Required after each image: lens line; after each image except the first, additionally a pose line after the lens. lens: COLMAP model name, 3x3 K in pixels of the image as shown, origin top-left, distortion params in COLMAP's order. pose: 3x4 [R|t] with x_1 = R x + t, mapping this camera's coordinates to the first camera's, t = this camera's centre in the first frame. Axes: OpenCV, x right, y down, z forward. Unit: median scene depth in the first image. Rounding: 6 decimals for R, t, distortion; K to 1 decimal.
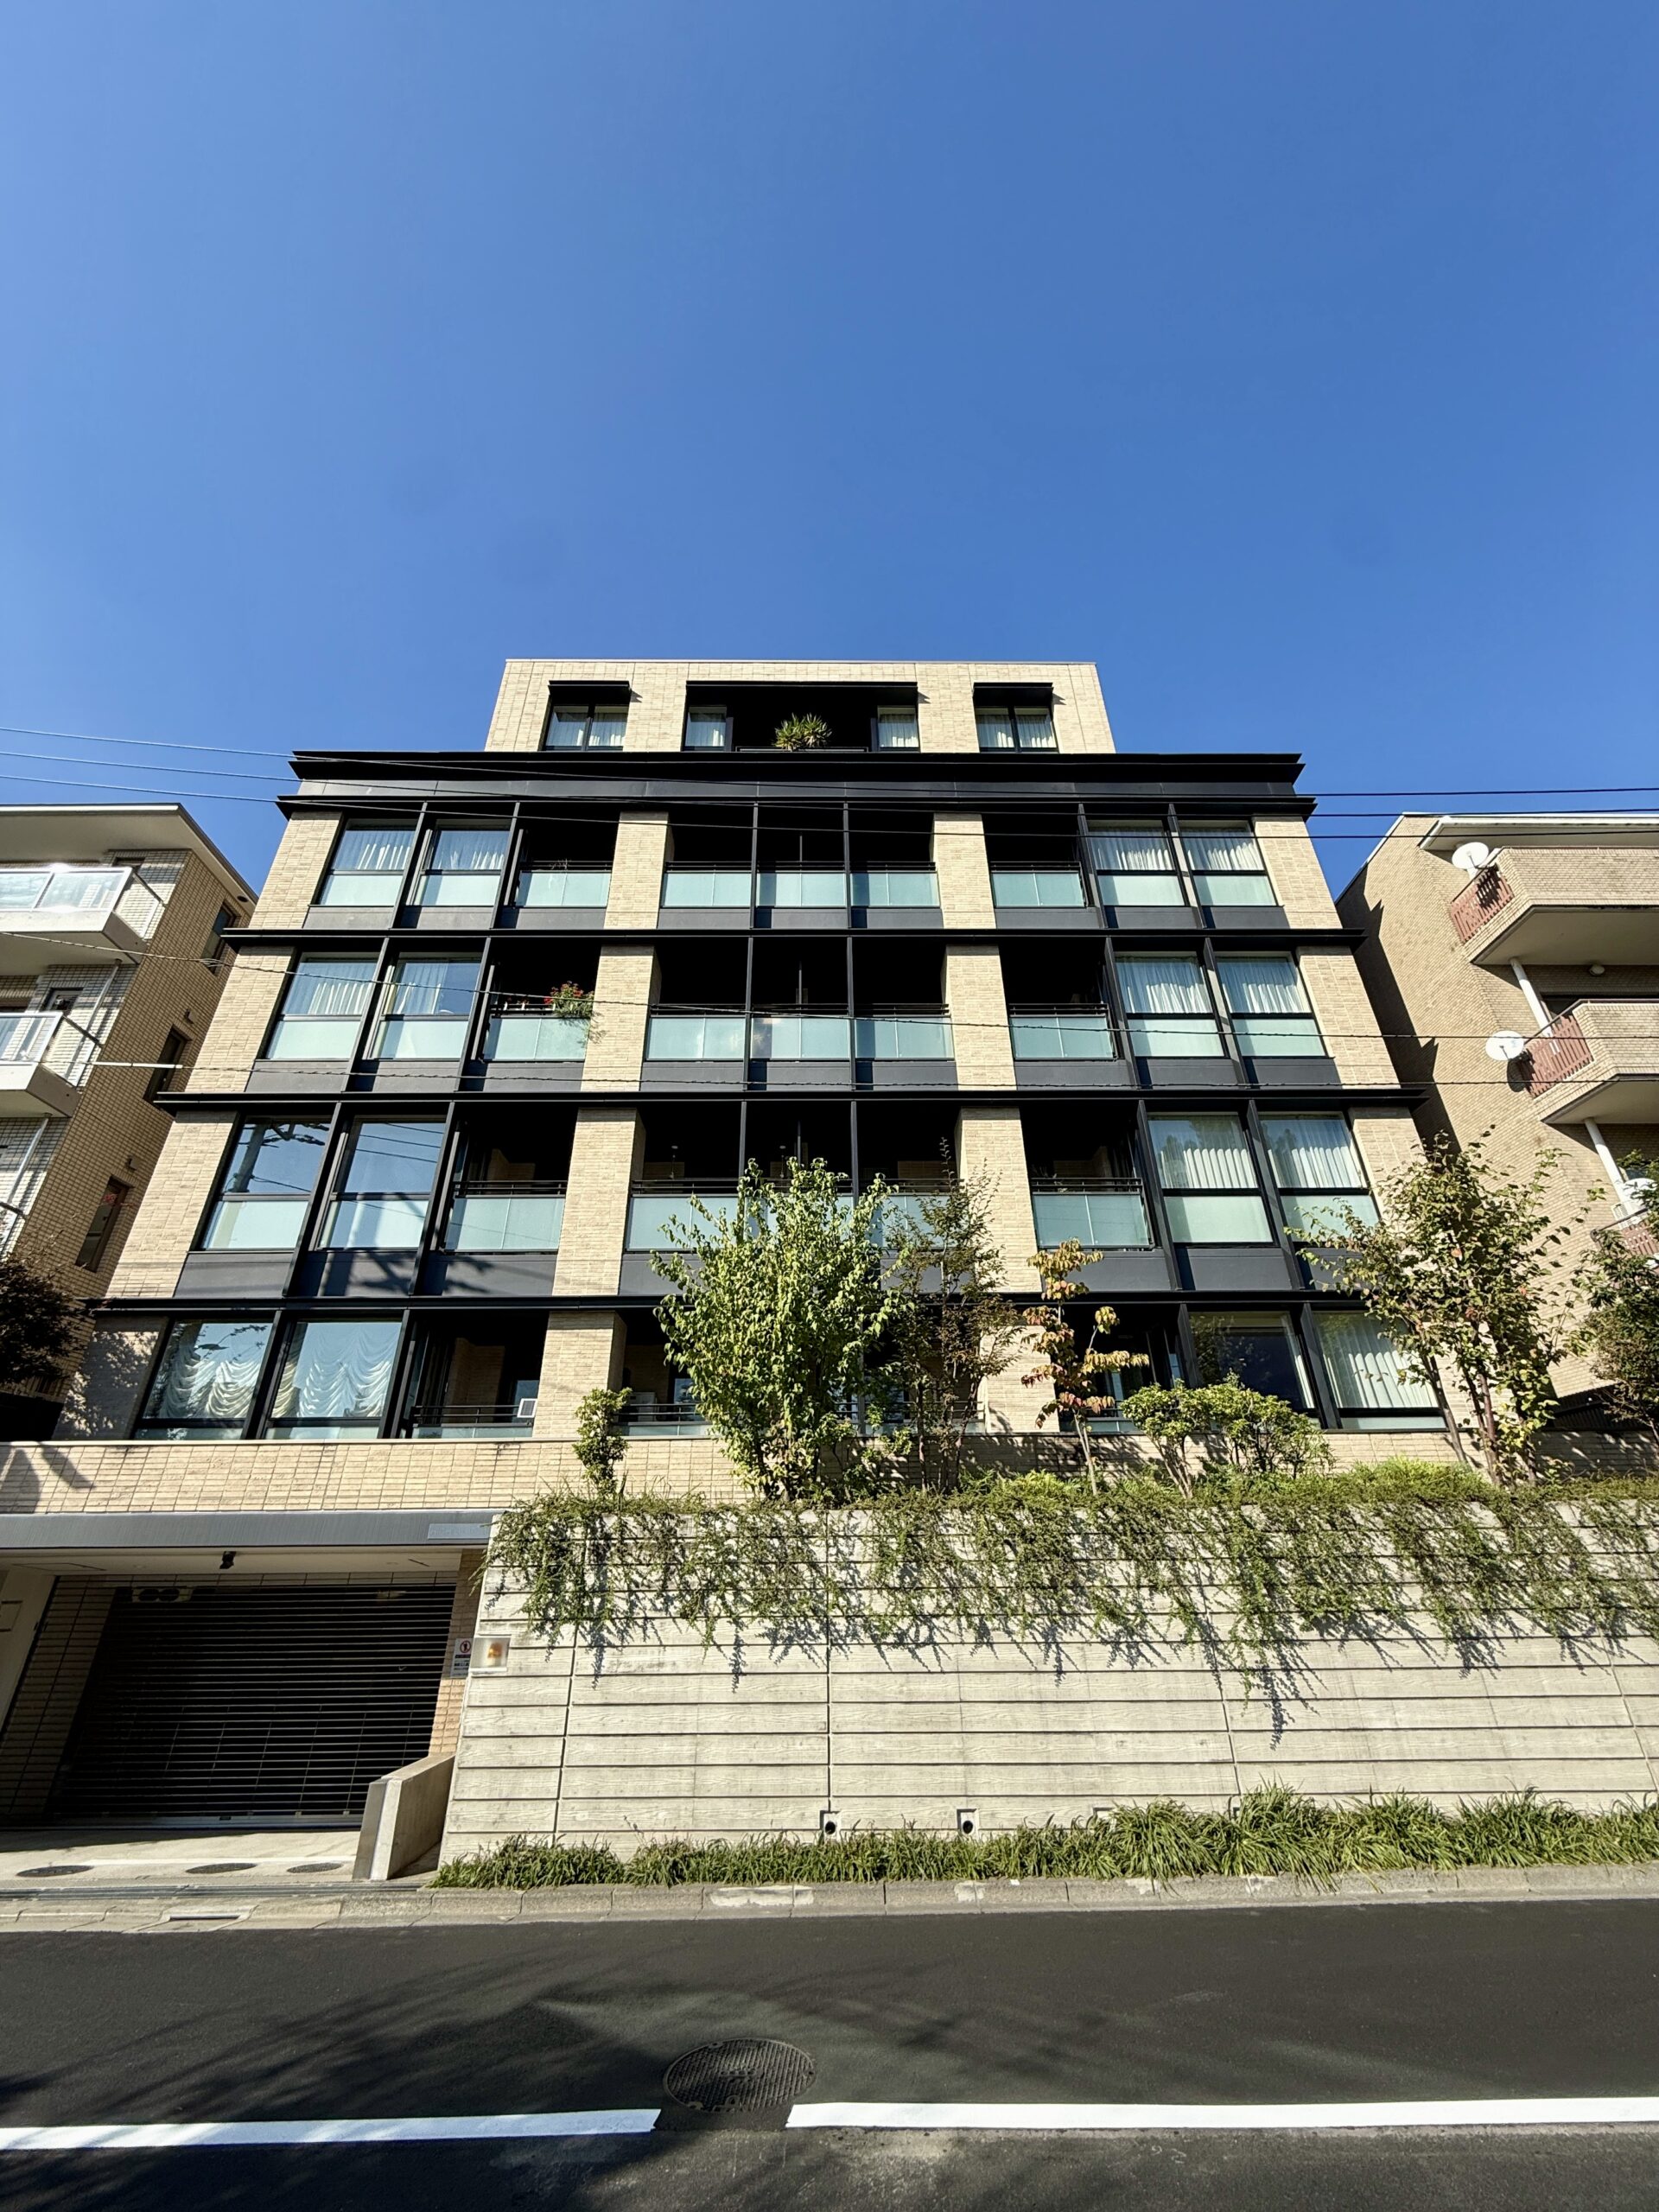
lens RADIAL K [[882.6, 0, 828.2], [0, 882.6, 1108.2], [0, 0, 1]] dist [-0.001439, 0.000303]
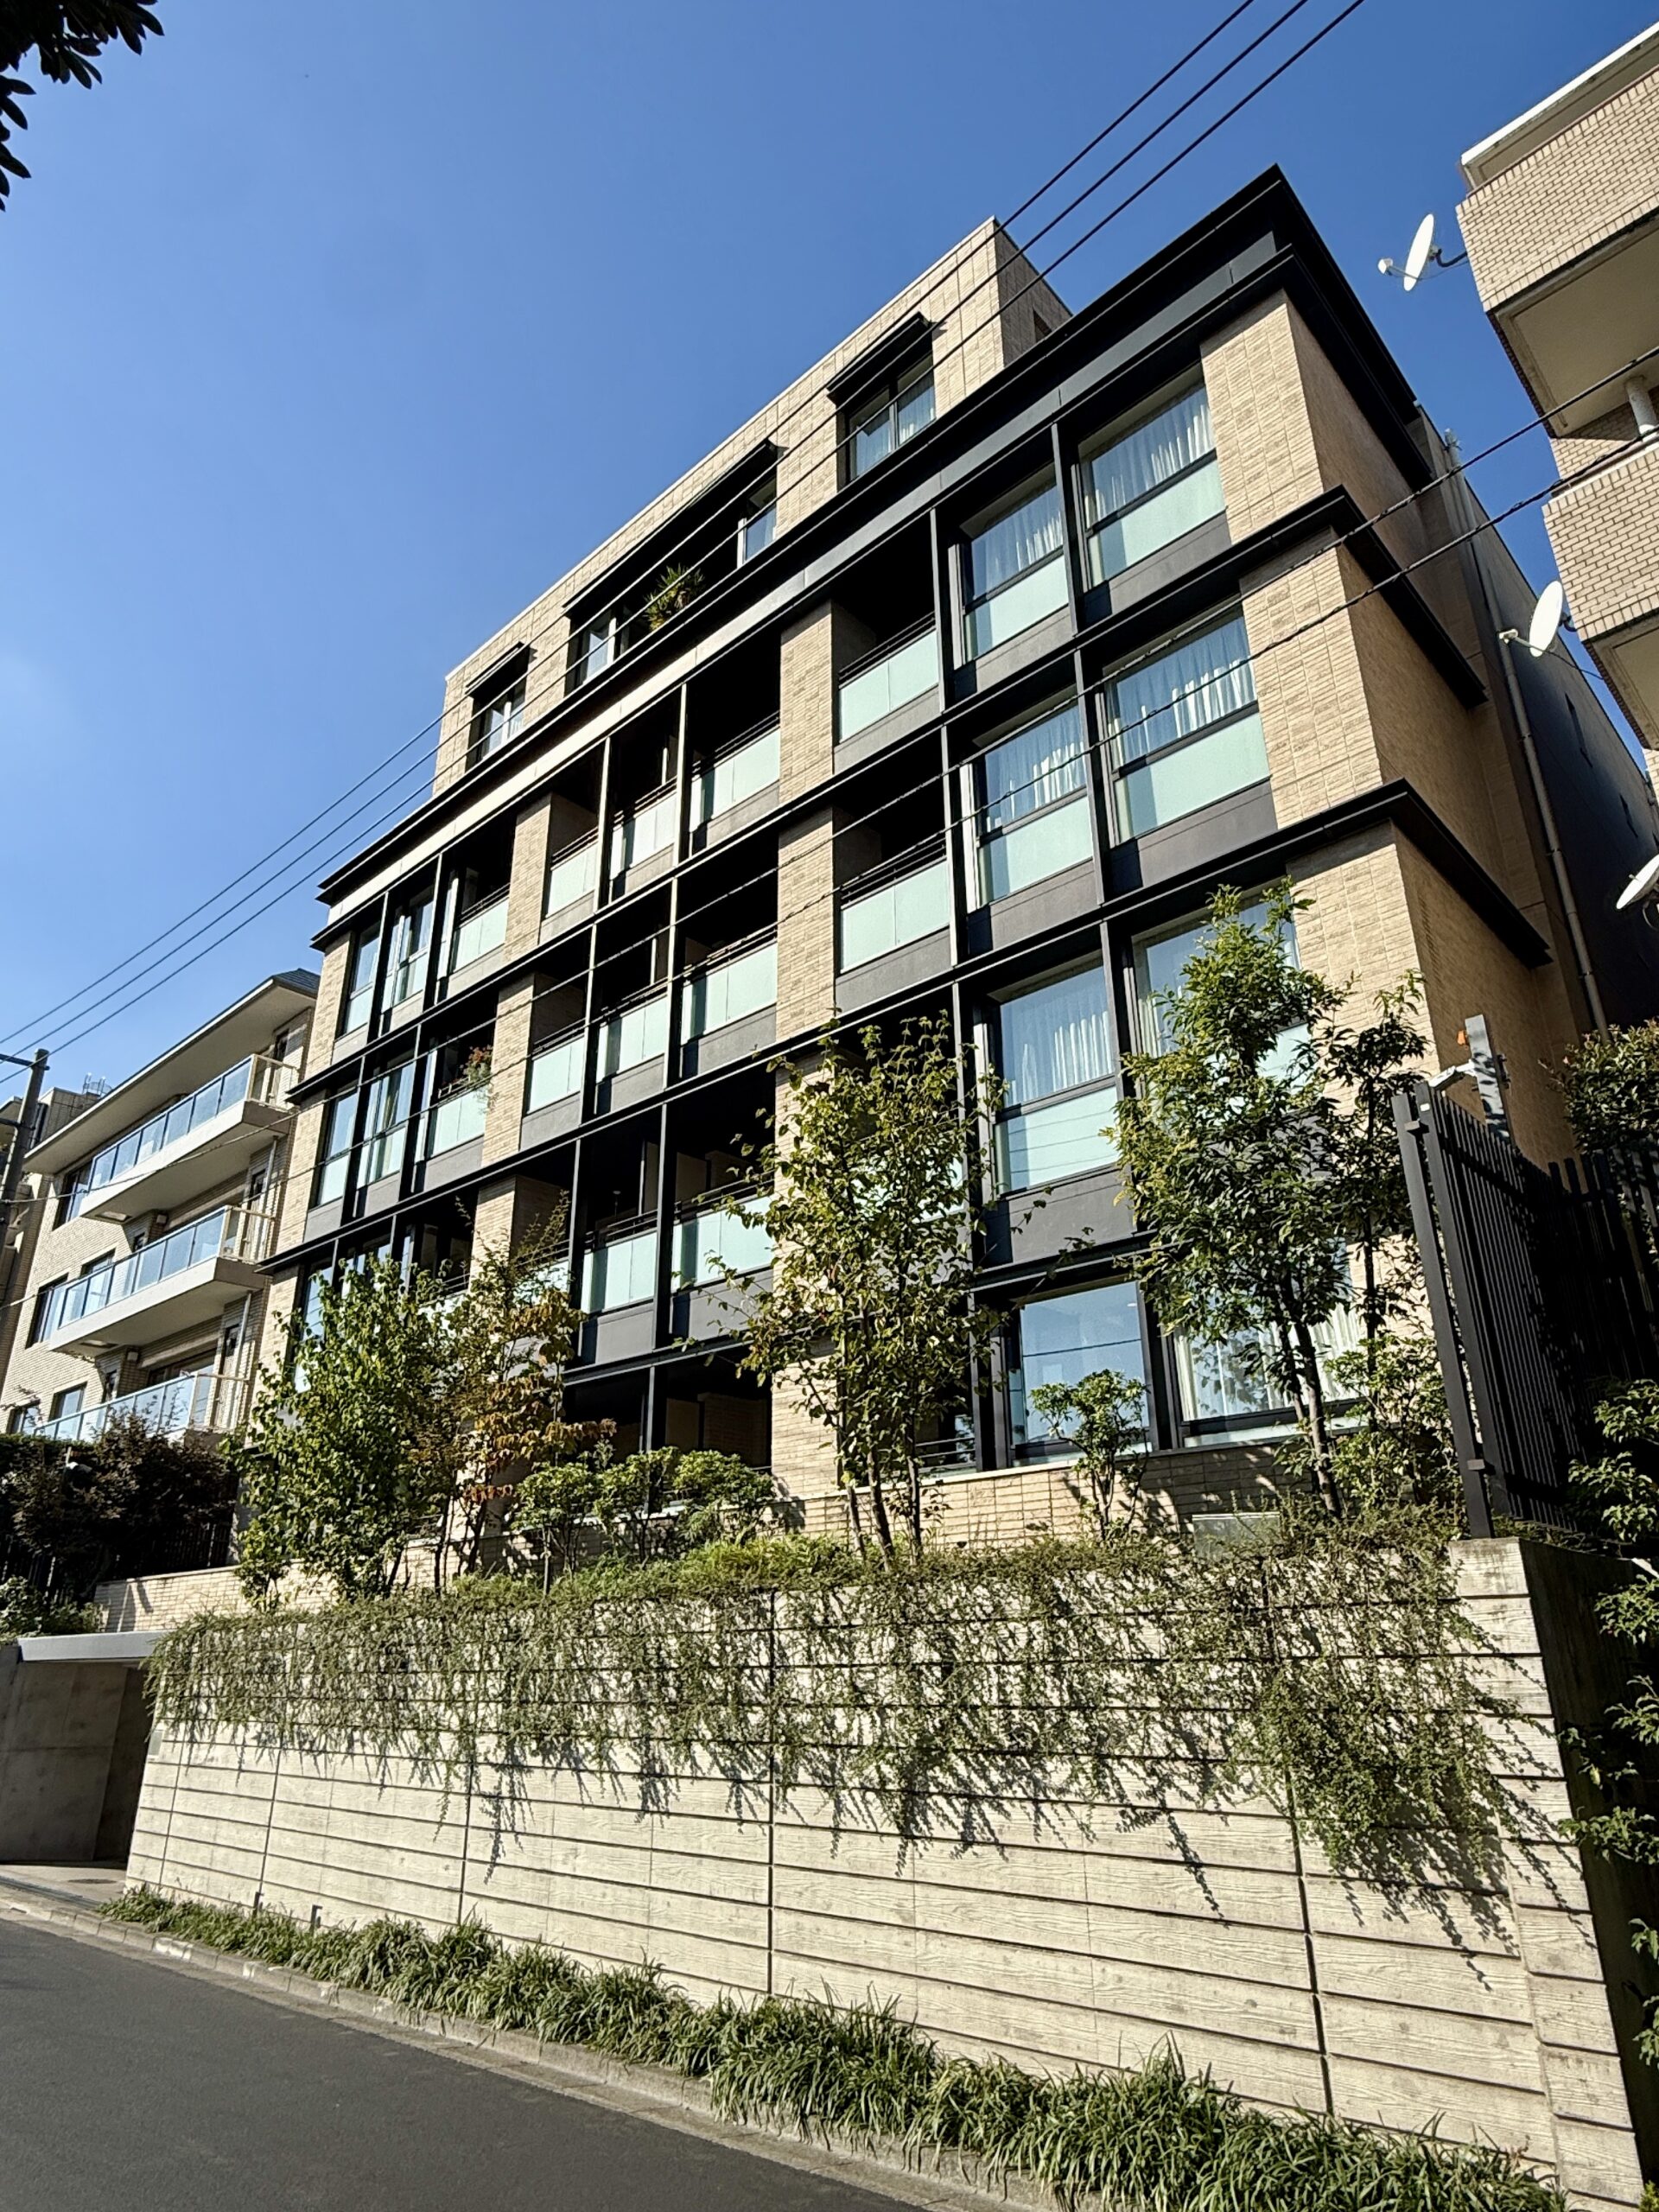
lens RADIAL K [[1340.6, 0, 826.7], [0, 1340.6, 1105.8], [0, 0, 1]] dist [0.003747, 0.000427]
pose [[0.721114, -0.265533, -0.639912, 1.708881], [0.327004, 0.944730, -0.023518, 0.132911], [0.610789, -0.192294, 0.768089, 0.313523]]
